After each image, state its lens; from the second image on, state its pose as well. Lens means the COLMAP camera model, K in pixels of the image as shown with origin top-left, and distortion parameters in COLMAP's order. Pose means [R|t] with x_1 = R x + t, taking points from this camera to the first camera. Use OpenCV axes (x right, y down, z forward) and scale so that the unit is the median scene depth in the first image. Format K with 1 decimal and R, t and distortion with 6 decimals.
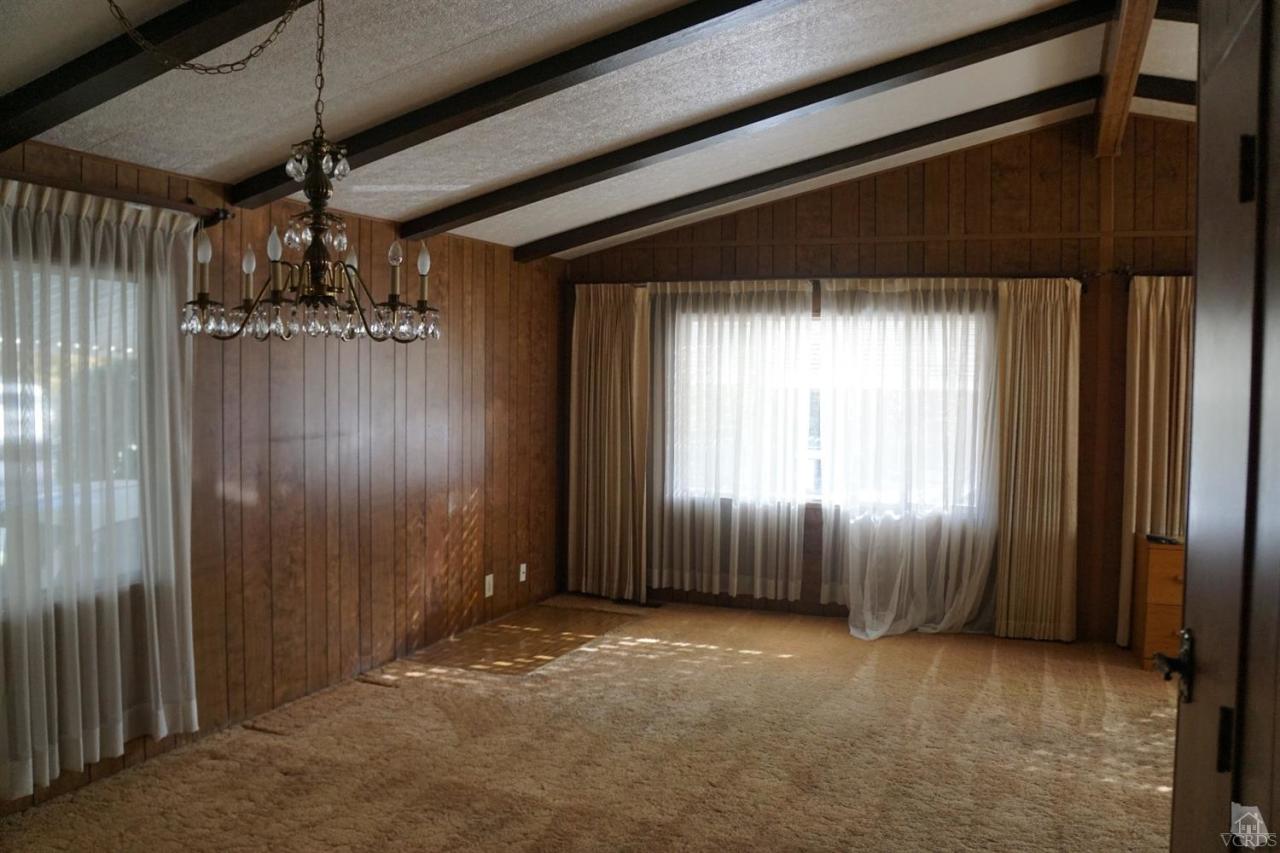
lens RADIAL K [[991.3, 0, 669.9], [0, 991.3, 425.3], [0, 0, 1]] dist [-0.162553, 0.080446]
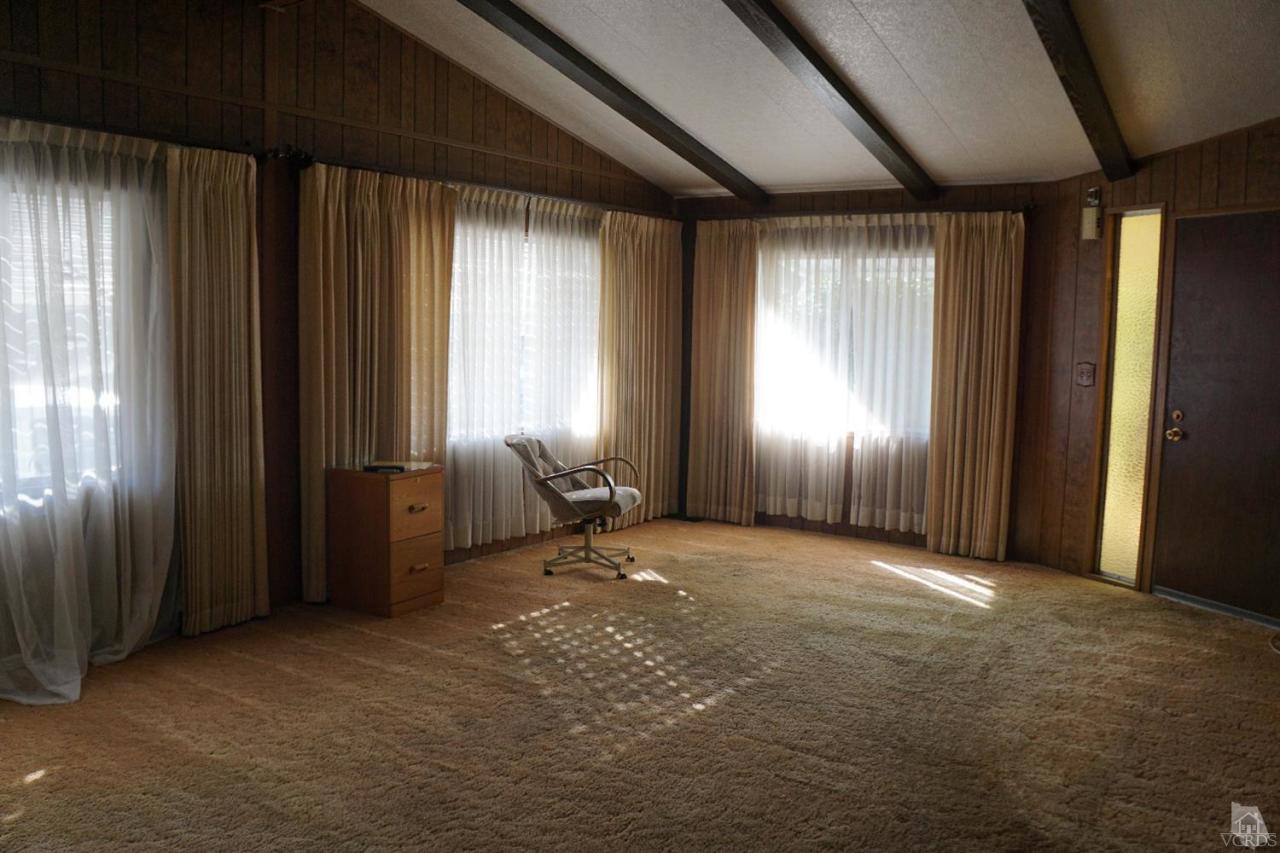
lens RADIAL K [[991.3, 0, 669.9], [0, 991.3, 425.3], [0, 0, 1]] dist [-0.162553, 0.080446]
pose [[0.203305, -0.122257, 0.971453, -0.280149], [0.017934, 0.992472, 0.121149, -0.023714], [-0.978951, -0.007208, 0.203967, 0.499520]]
